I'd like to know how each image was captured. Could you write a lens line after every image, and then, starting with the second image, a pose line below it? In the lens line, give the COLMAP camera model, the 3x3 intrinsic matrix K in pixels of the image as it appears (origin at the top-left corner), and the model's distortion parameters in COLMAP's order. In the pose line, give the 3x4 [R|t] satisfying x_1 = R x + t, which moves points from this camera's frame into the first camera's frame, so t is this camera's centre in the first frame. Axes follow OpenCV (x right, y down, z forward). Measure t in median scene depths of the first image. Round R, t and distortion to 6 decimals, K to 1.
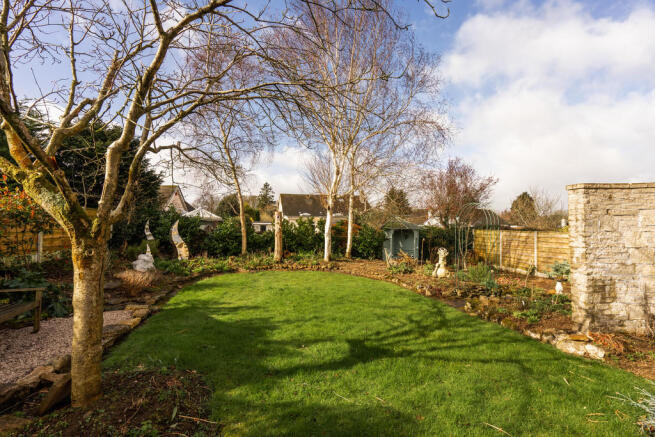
lens RADIAL K [[301.0, 0, 326.1], [0, 301.0, 217.5], [0, 0, 1]] dist [0.002751, 0.000362]
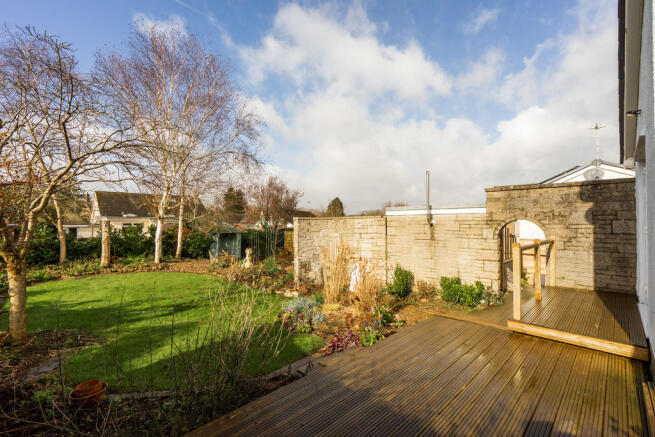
lens RADIAL K [[301.0, 0, 327.5], [0, 301.0, 214.3], [0, 0, 1]] dist [0.002751, 0.000362]
pose [[0.866525, 0.009658, 0.499039, -0.009807], [-0.009996, 0.999948, -0.001996, -0.044298], [-0.499033, -0.003259, 0.866577, -0.314667]]
